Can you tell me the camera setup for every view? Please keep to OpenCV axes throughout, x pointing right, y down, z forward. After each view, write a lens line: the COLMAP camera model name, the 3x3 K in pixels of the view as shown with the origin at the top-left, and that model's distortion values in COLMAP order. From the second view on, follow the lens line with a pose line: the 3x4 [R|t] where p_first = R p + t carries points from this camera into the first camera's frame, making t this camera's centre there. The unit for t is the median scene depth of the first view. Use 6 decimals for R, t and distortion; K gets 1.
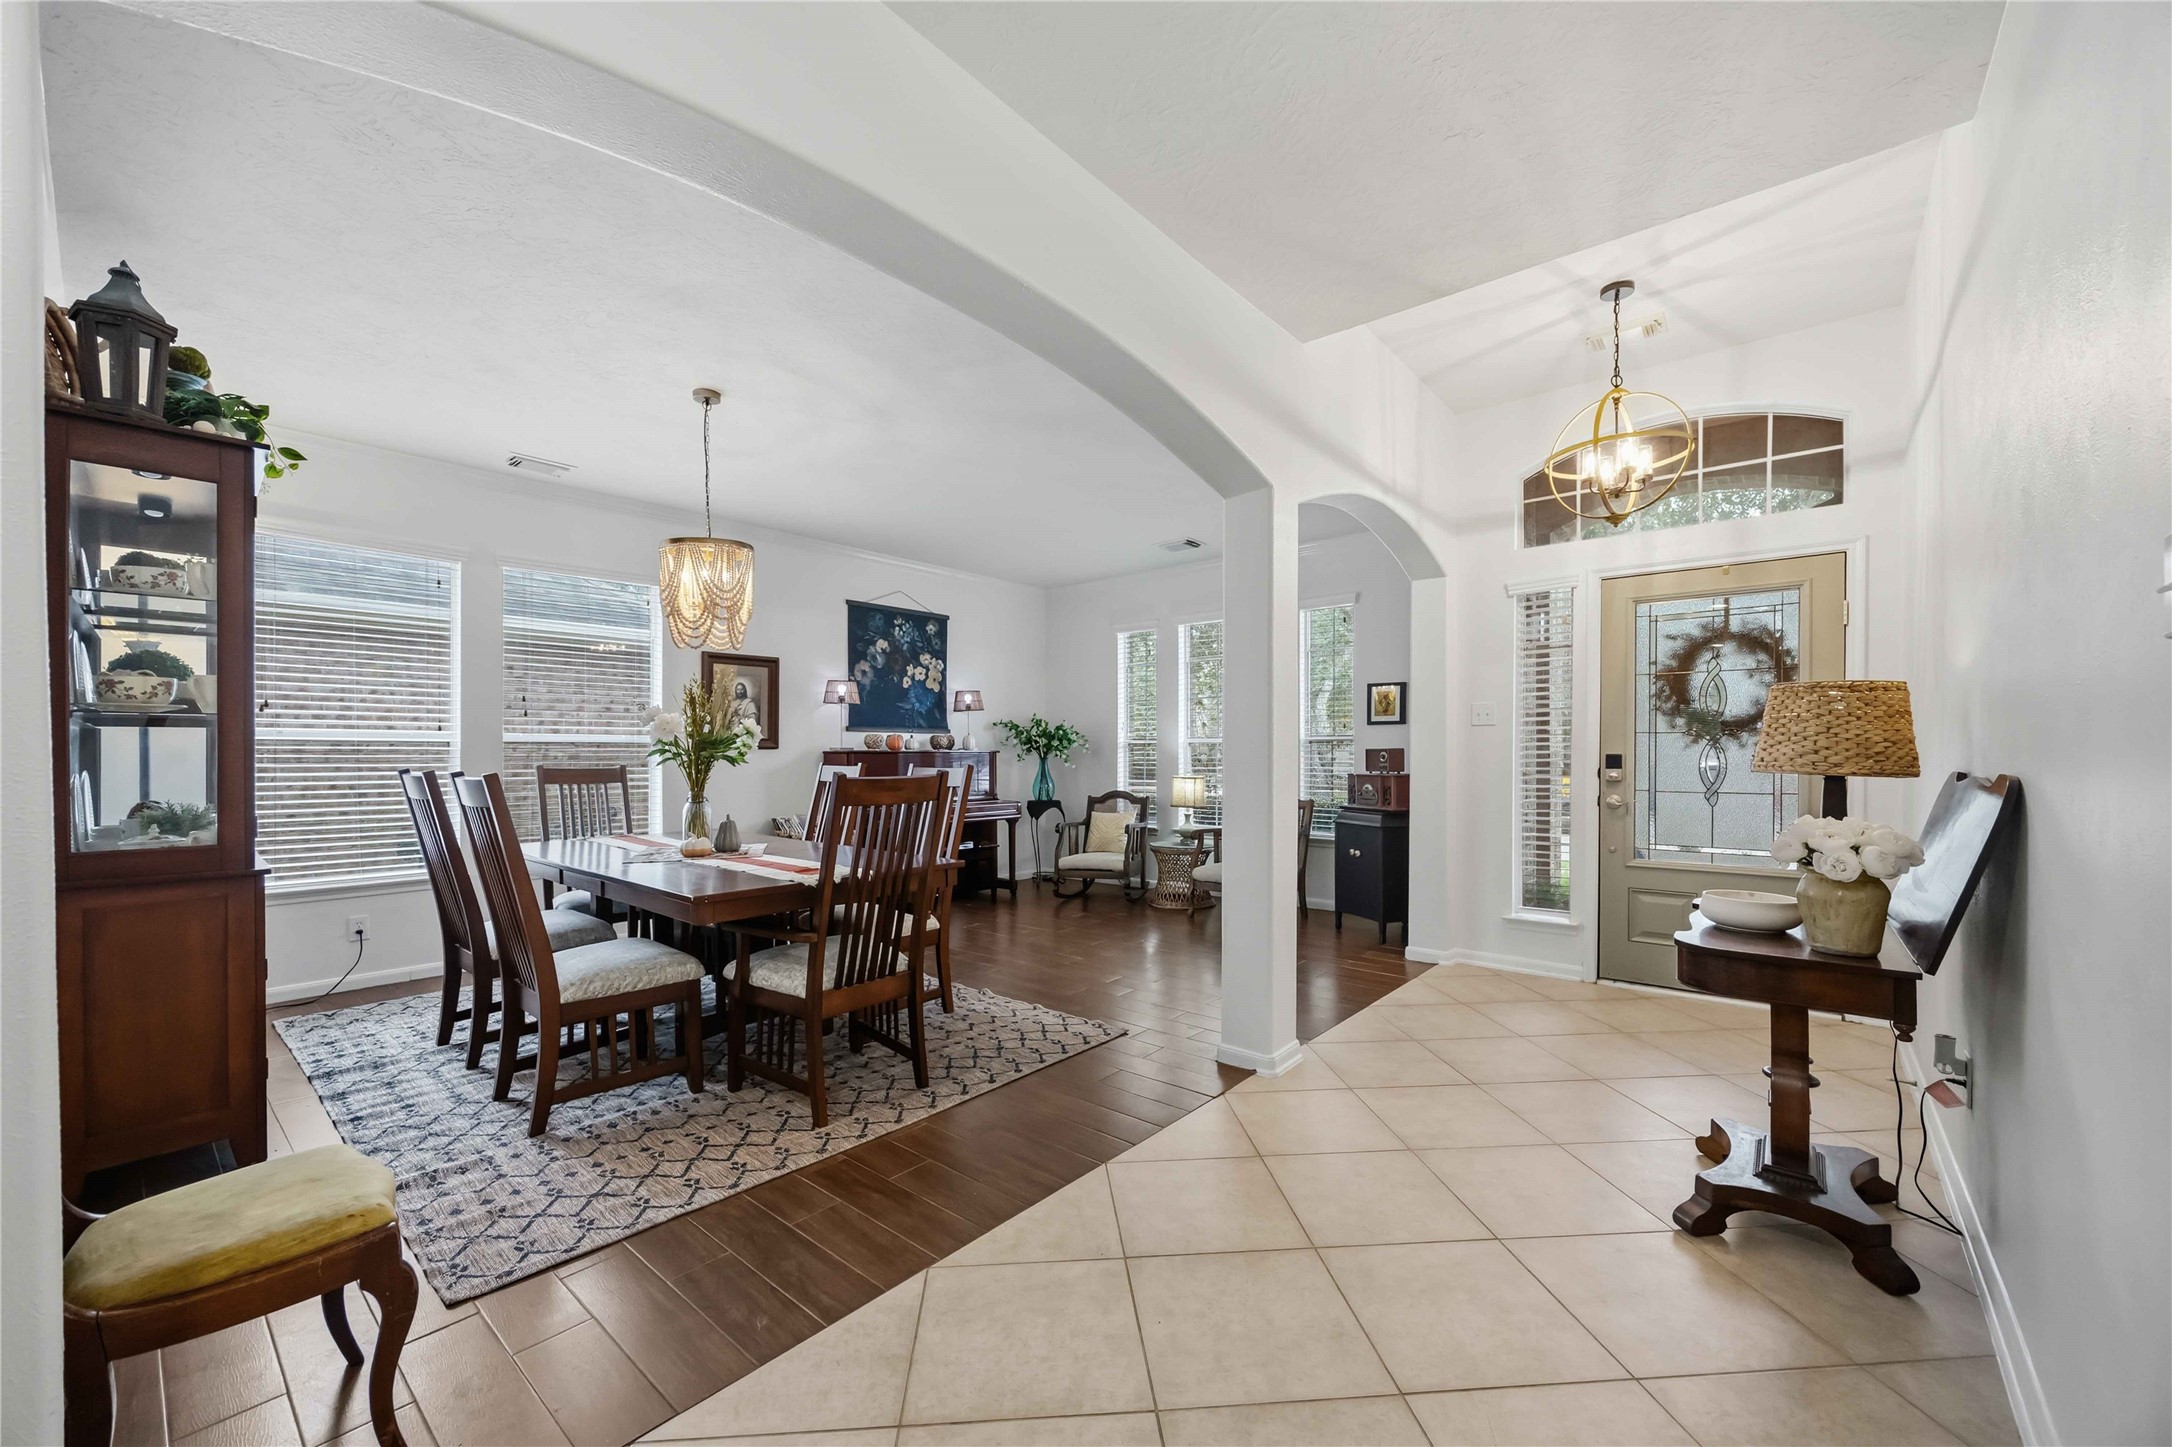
lens RADIAL K [[826.5, 0, 1083.6], [0, 826.5, 761.7], [0, 0, 1]] dist [-0.003083, -0.000441]
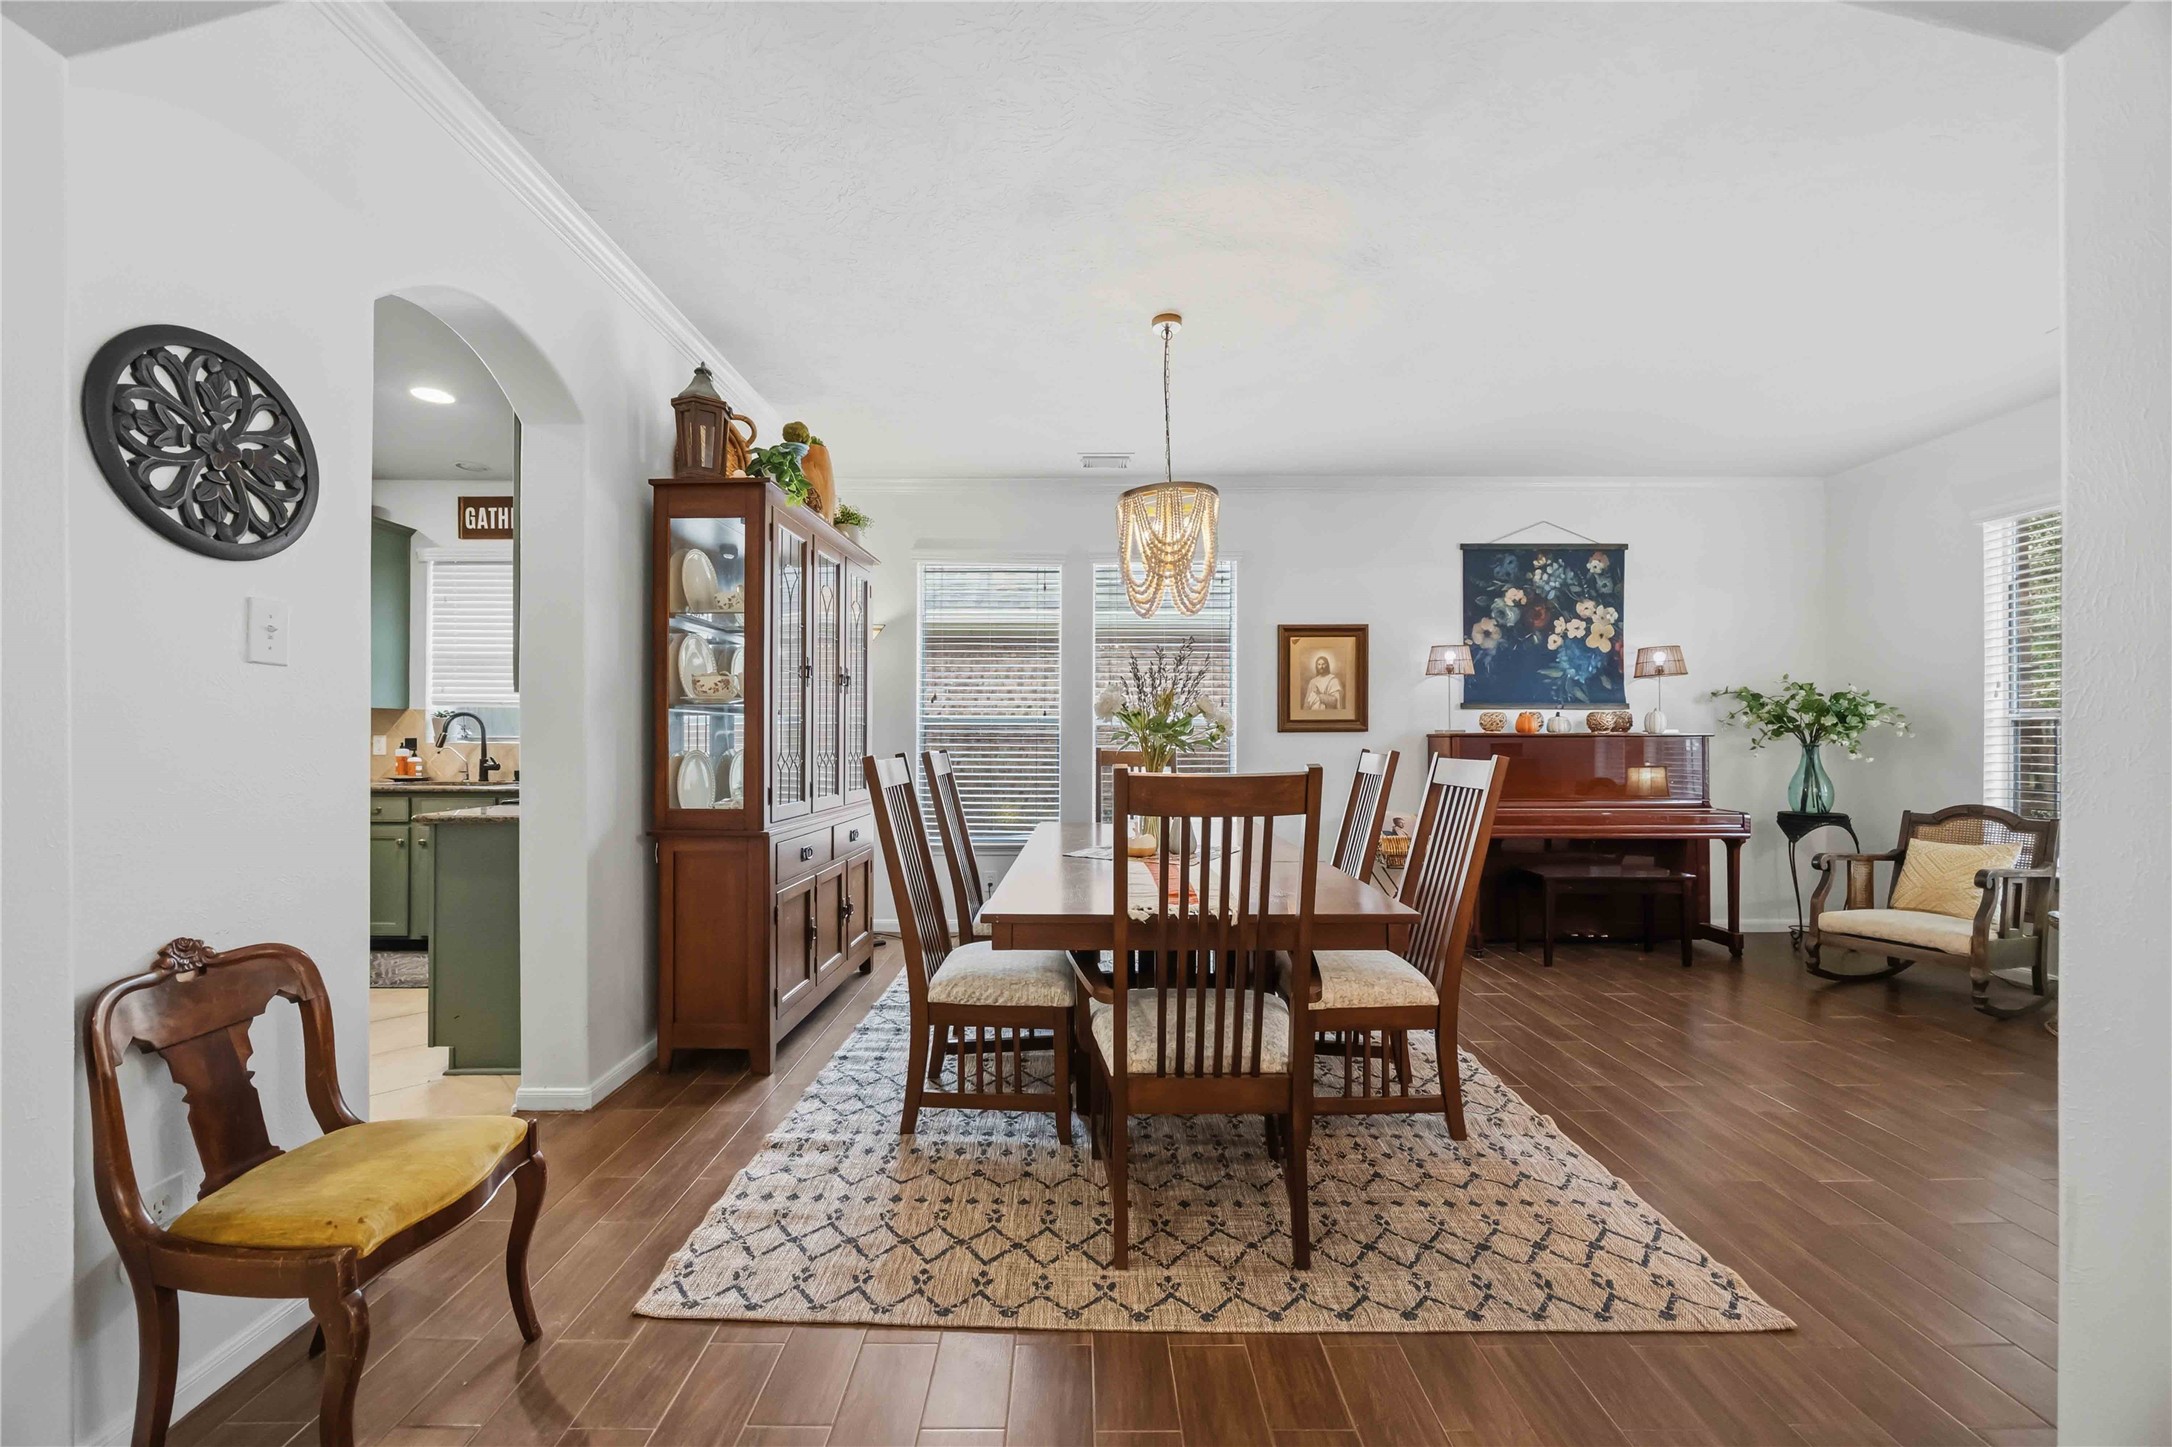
lens RADIAL K [[826.5, 0, 1079.2], [0, 826.5, 733.9], [0, 0, 1]] dist [-0.003083, -0.000441]
pose [[0.650509, -0.001232, -0.759498, 0.076217], [-0.009711, 0.999903, -0.009939, -0.001578], [0.759436, 0.013841, 0.650434, 0.201579]]
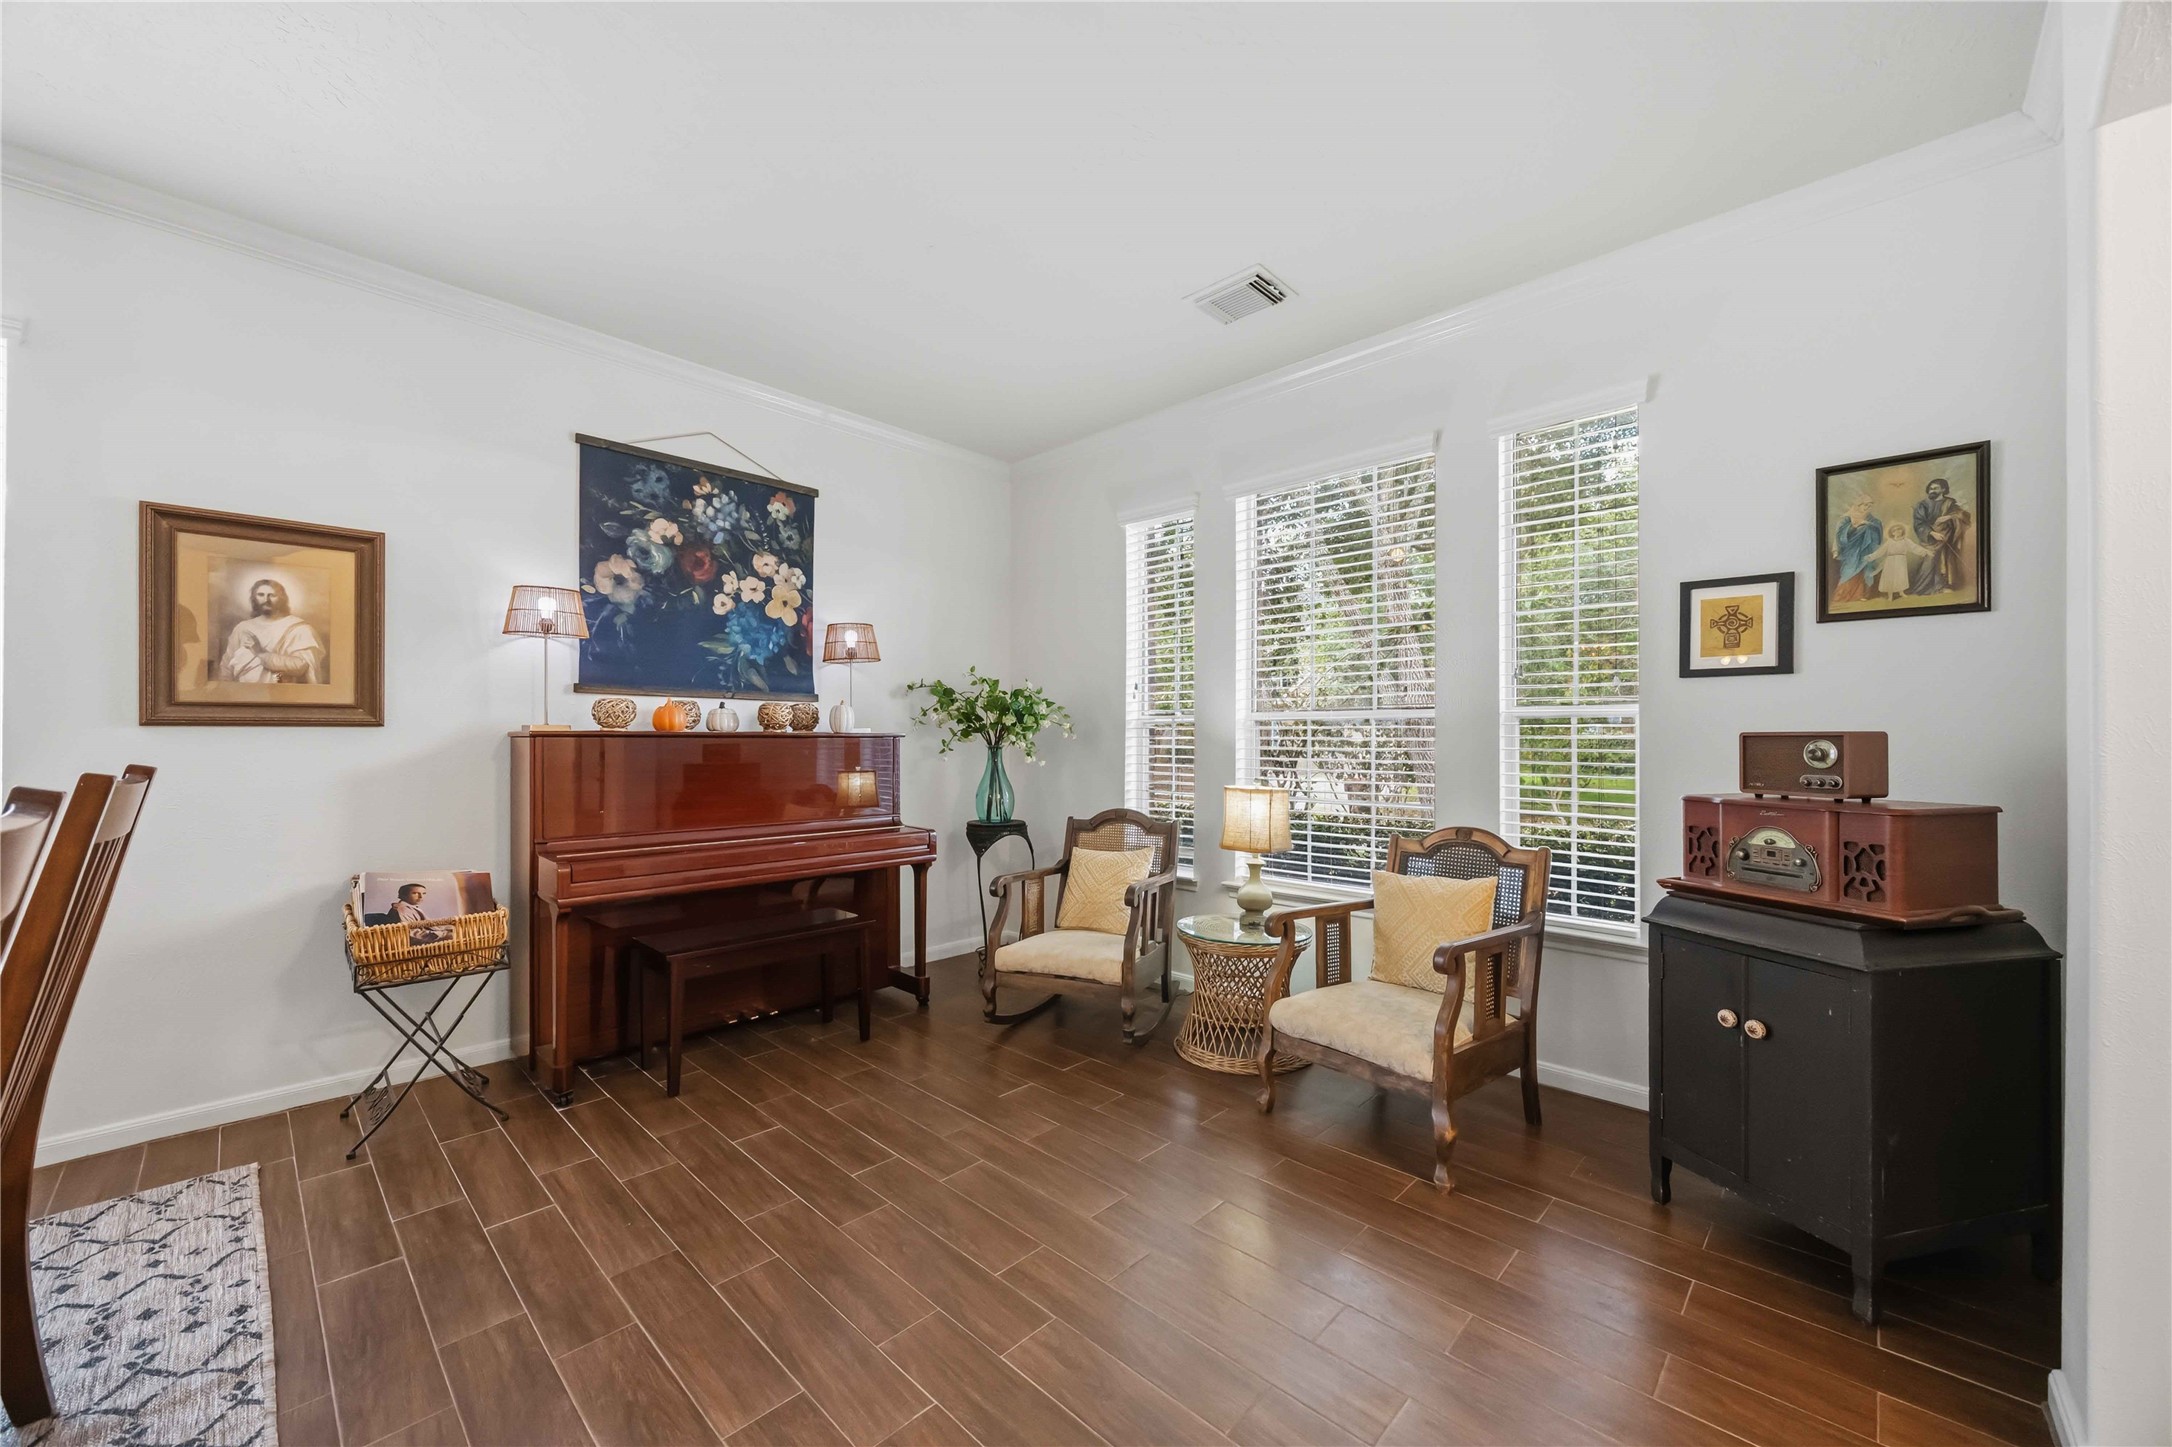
lens RADIAL K [[826.5, 0, 1076.8], [0, 826.5, 735.3], [0, 0, 1]] dist [-0.003083, -0.000441]
pose [[0.998078, 0.004825, -0.061780, 0.049994], [-0.005679, 0.999891, -0.013658, -0.005937], [0.061707, 0.013982, 0.997996, 0.507778]]
